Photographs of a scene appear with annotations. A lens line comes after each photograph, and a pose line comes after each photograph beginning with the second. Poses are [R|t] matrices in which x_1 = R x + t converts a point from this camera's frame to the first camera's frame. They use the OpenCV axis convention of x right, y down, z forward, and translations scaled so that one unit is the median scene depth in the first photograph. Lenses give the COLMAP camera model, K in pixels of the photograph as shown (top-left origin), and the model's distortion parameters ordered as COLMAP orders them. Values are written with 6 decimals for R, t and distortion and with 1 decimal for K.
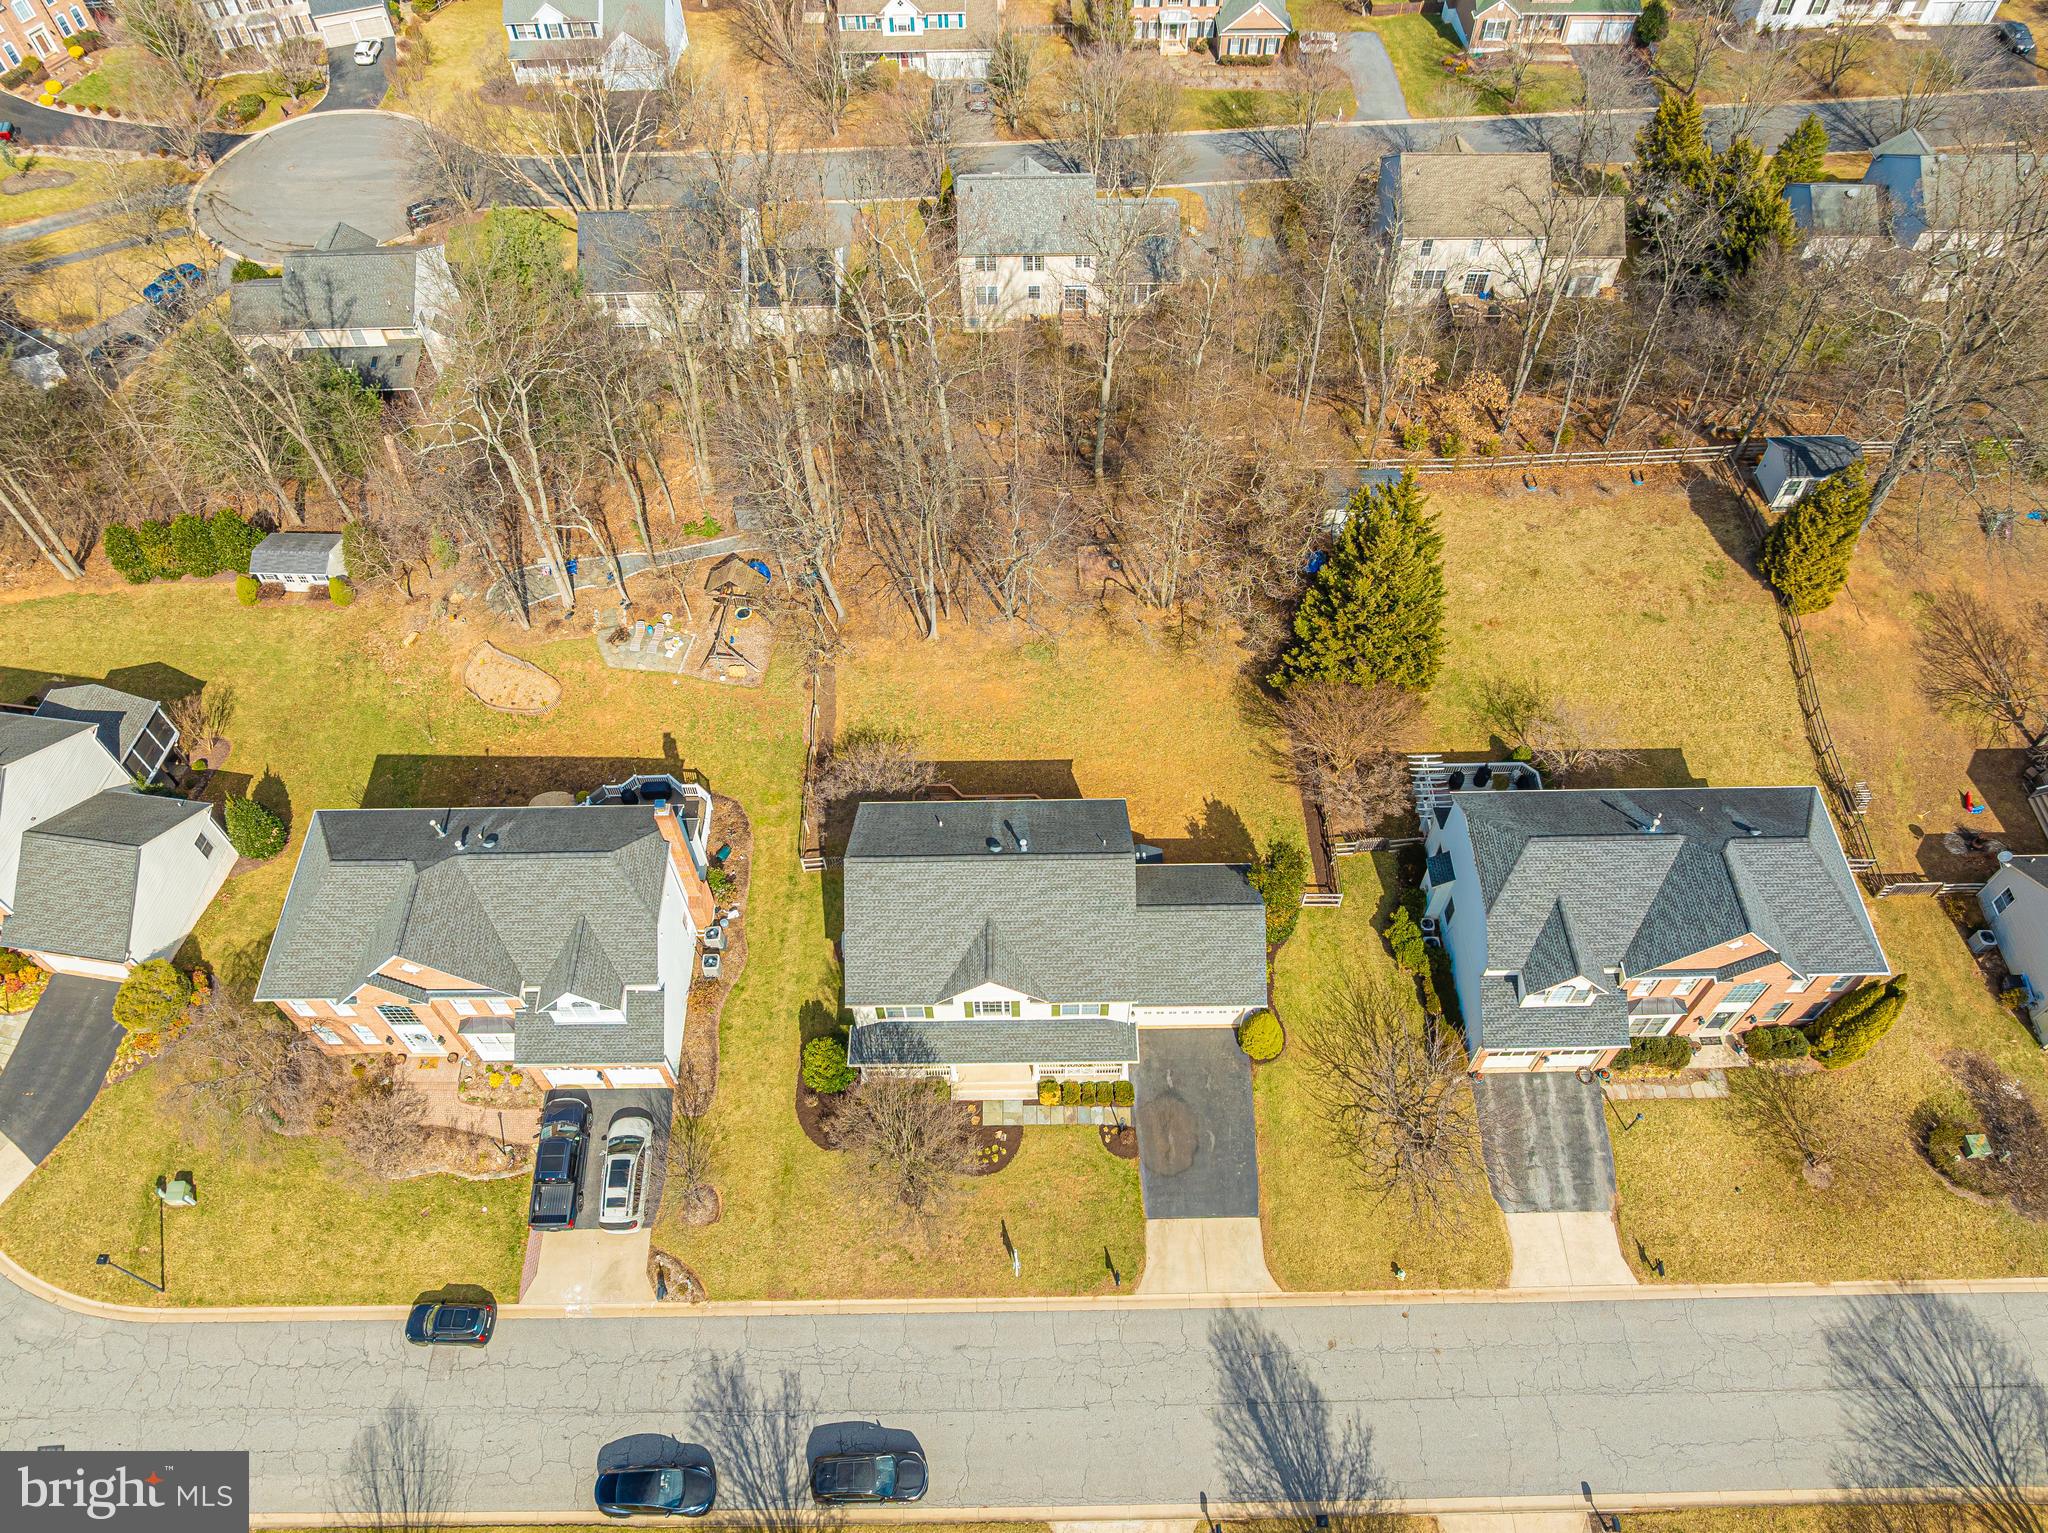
lens RADIAL K [[1454.4, 0, 1018.1], [0, 1454.4, 765.0], [0, 0, 1]] dist [-0.046771, 0.000278]
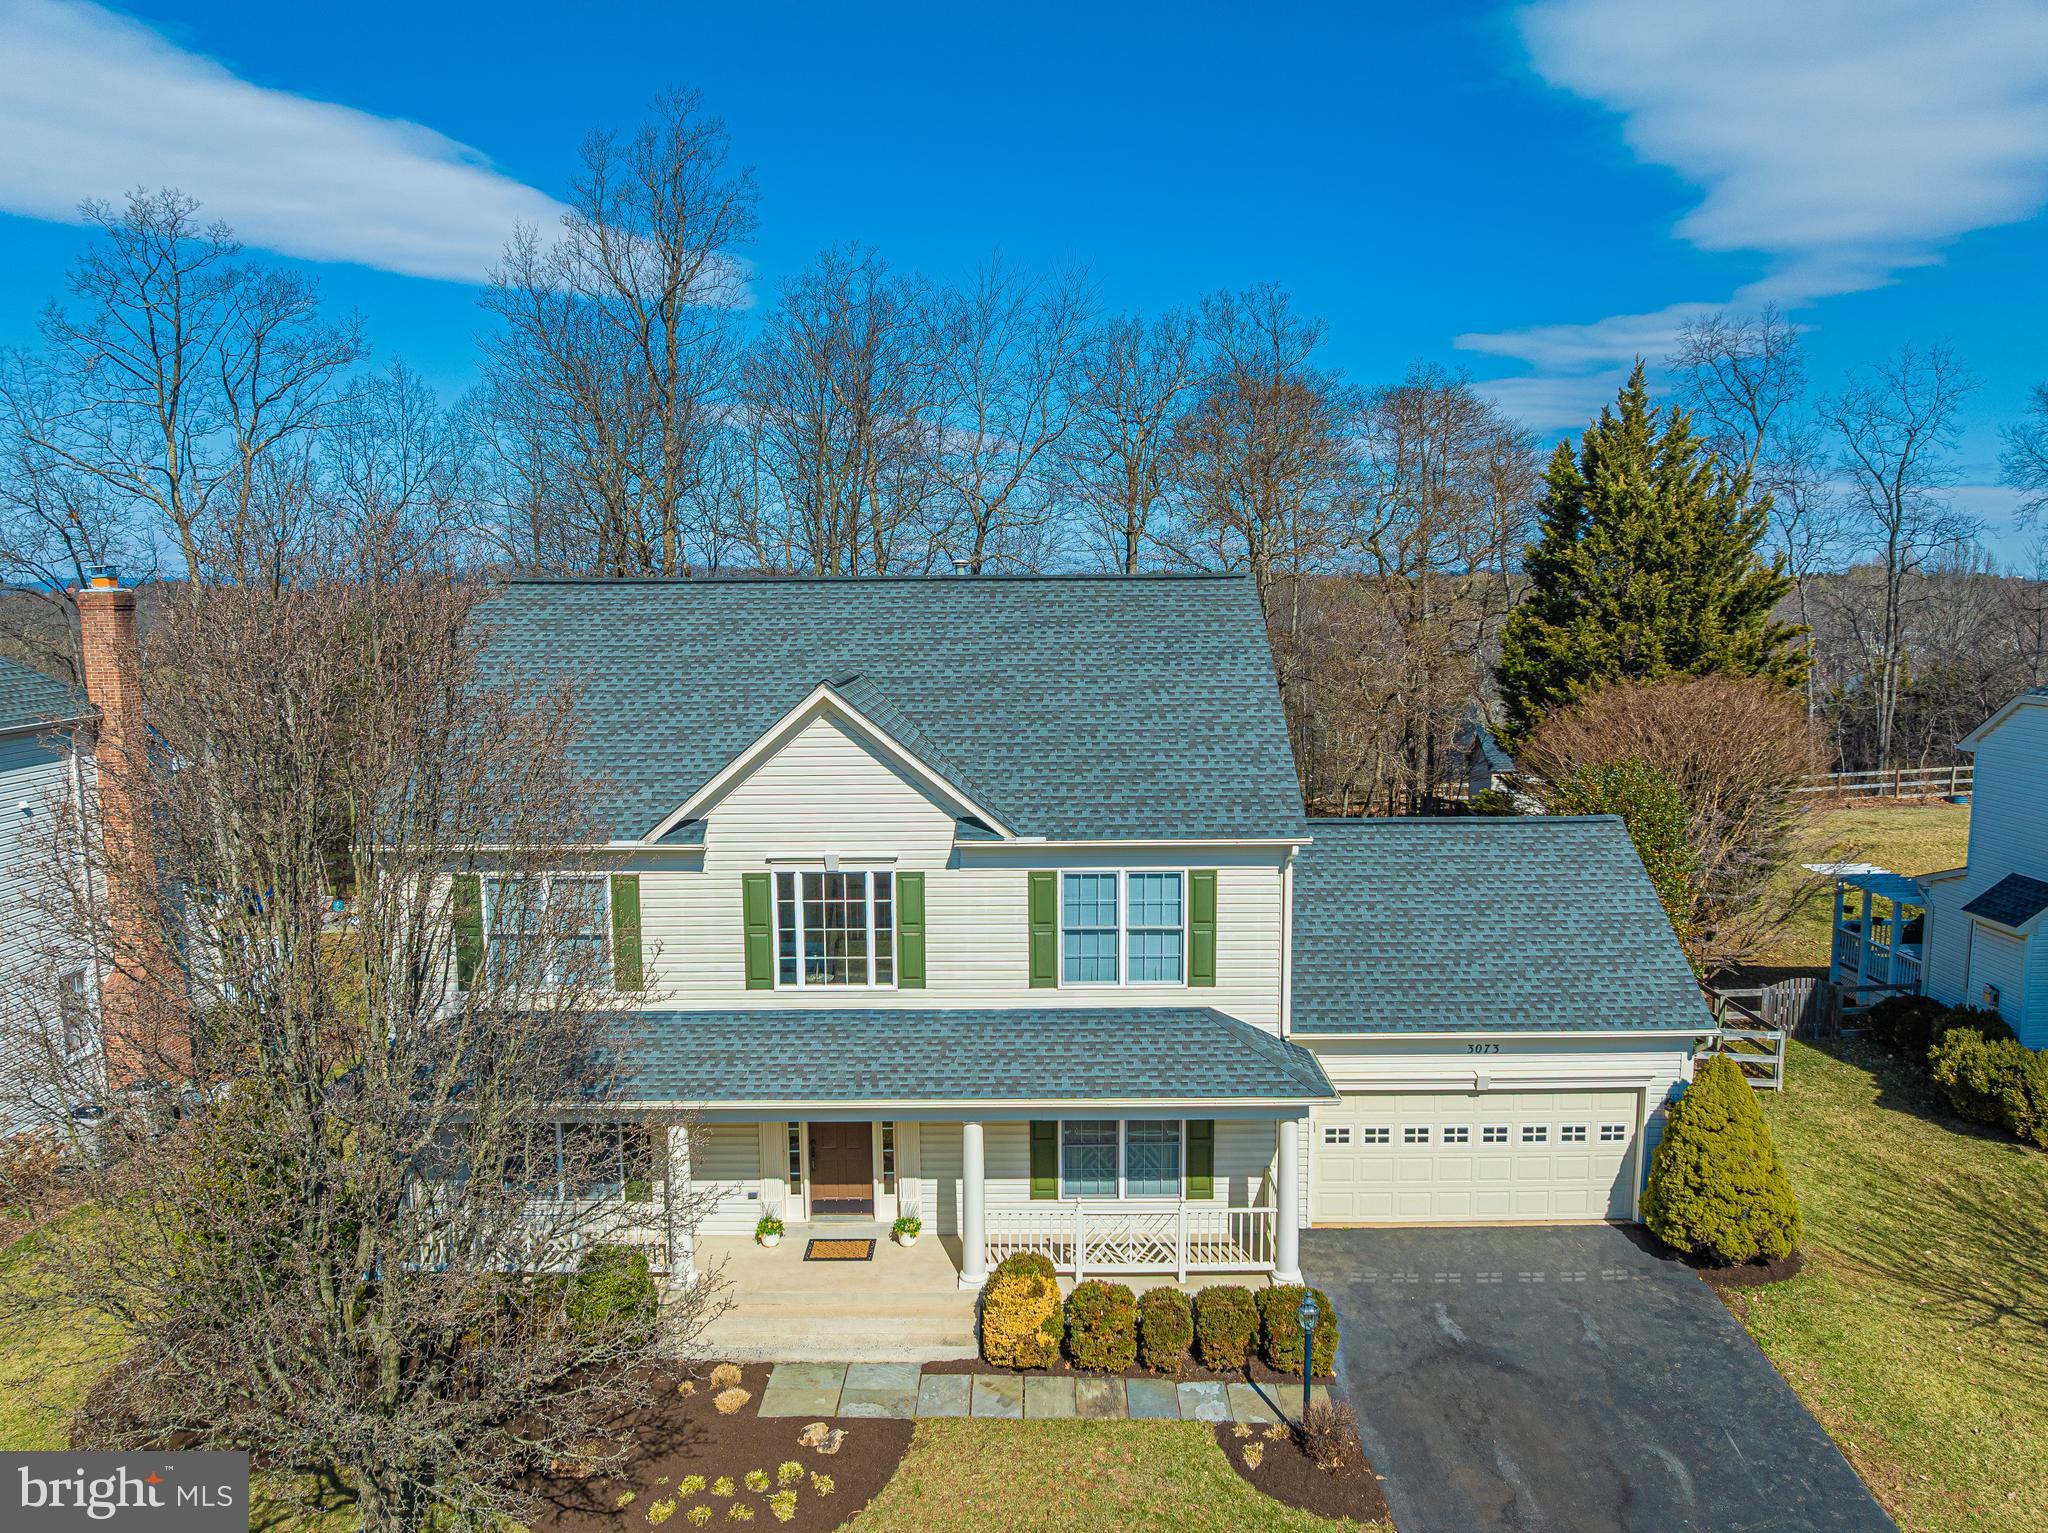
lens RADIAL K [[1454.4, 0, 1018.1], [0, 1454.4, 765.0], [0, 0, 1]] dist [-0.046771, 0.000278]
pose [[0.999866, 0.011105, -0.012063, 0.023372], [-0.016395, 0.667835, -0.744129, 0.359414], [-0.000208, 0.744226, 0.667927, 0.744692]]
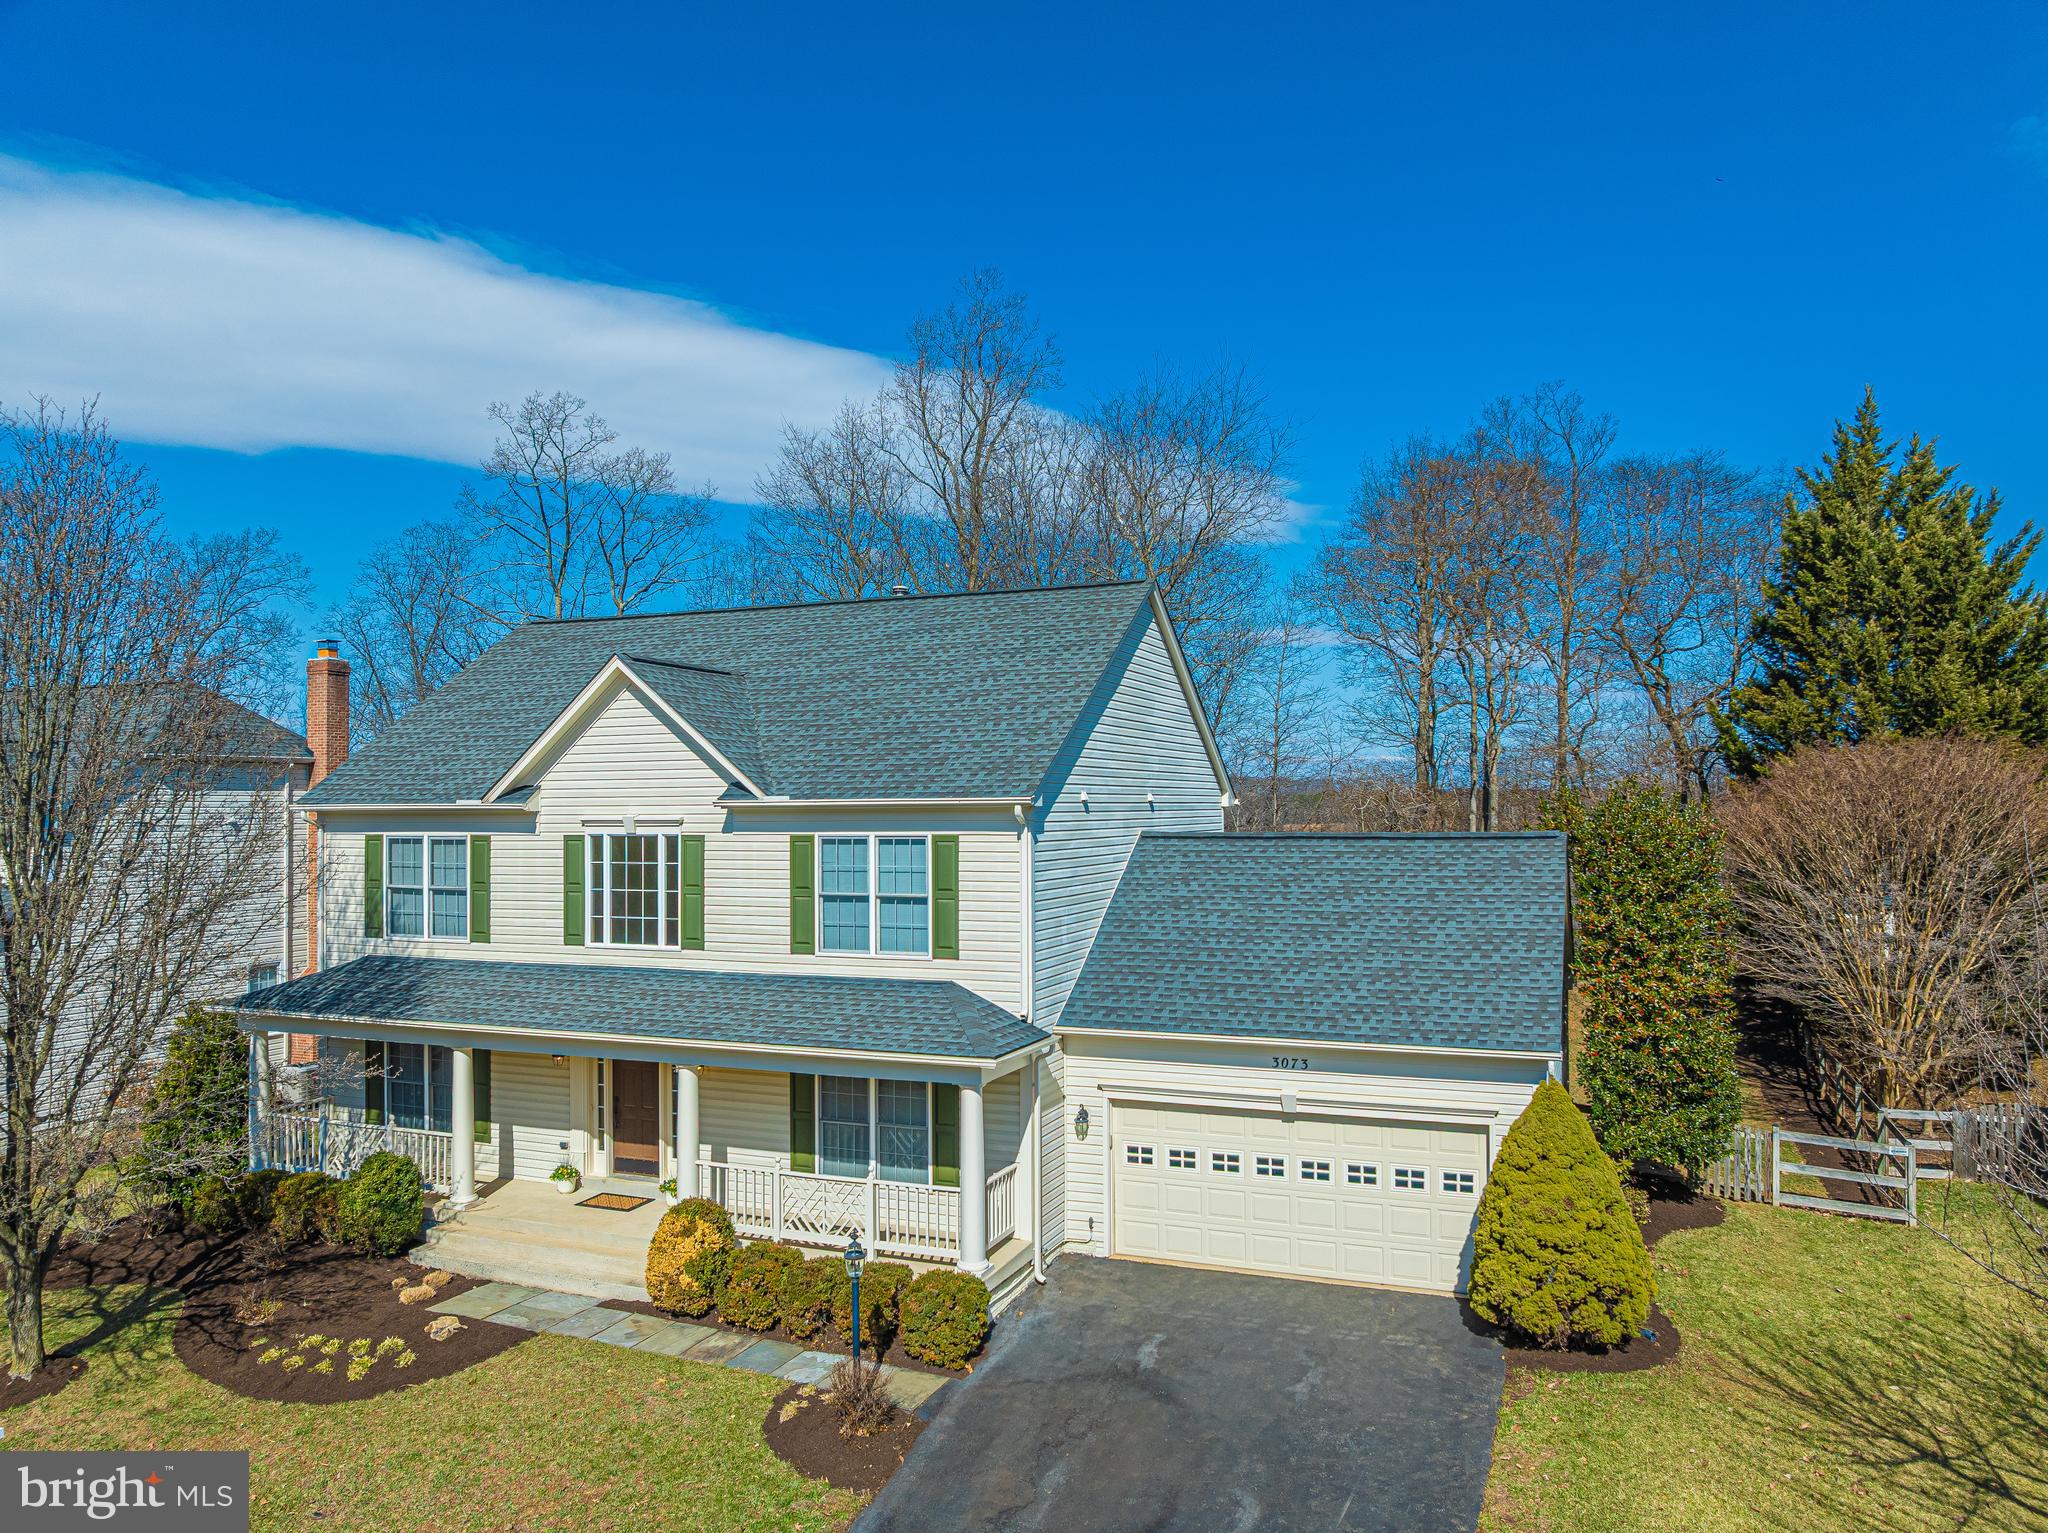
lens RADIAL K [[1454.4, 0, 1018.1], [0, 1454.4, 765.0], [0, 0, 1]] dist [-0.046771, 0.000278]
pose [[0.922516, 0.000047, -0.385959, 0.180808], [-0.321473, 0.553487, -0.768314, 0.361549], [0.213587, 0.832858, 0.510616, 0.802276]]
